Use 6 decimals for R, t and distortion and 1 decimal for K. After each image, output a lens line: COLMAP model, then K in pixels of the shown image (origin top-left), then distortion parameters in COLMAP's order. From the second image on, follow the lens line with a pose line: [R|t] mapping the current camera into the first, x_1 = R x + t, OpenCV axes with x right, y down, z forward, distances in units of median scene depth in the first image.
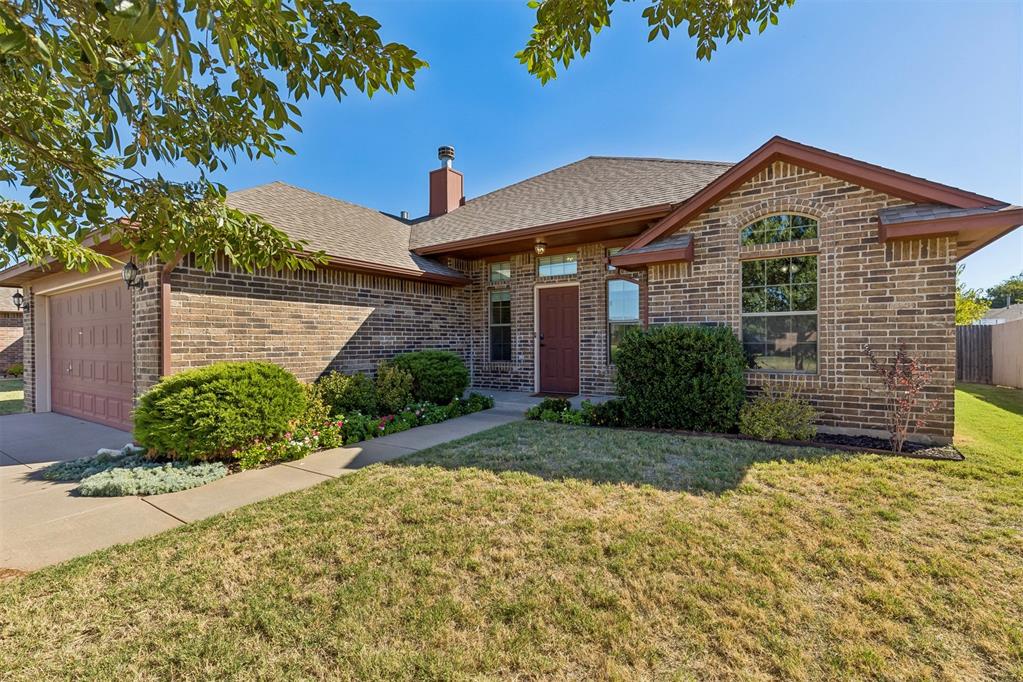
lens RADIAL K [[461.0, 0, 511.9], [0, 461.0, 342.2], [0, 0, 1]] dist [0.000669, -0.000142]
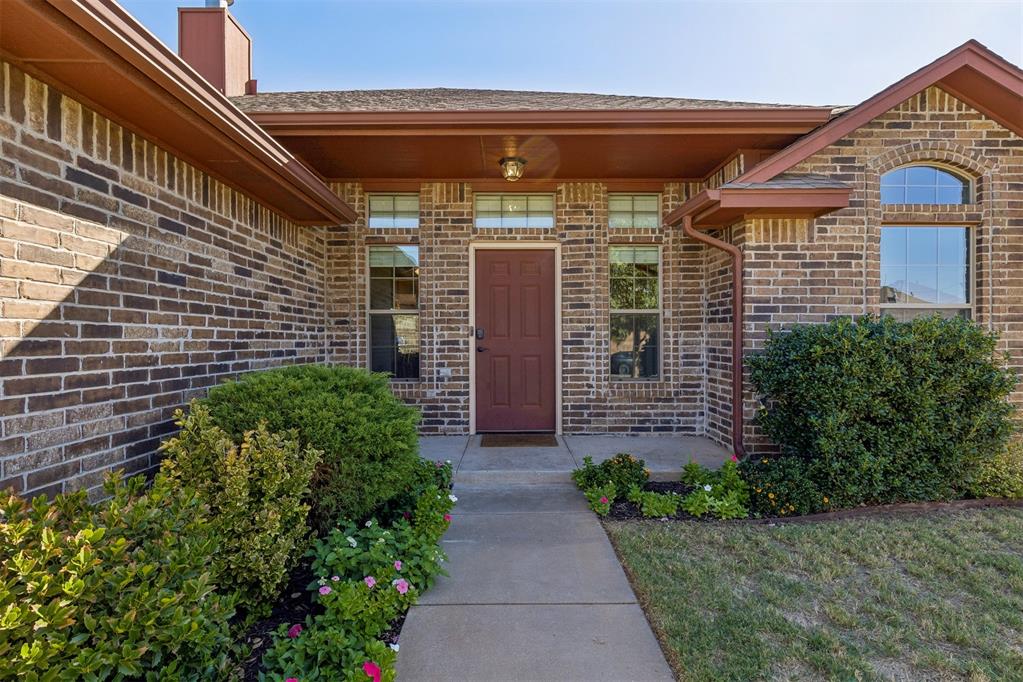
lens RADIAL K [[461.0, 0, 511.9], [0, 461.0, 342.2], [0, 0, 1]] dist [0.000669, -0.000142]
pose [[0.824609, 0.004264, 0.565687, -0.265579], [-0.004041, 0.999990, -0.001647, -0.002129], [-0.565689, -0.000928, 0.824618, 0.611501]]
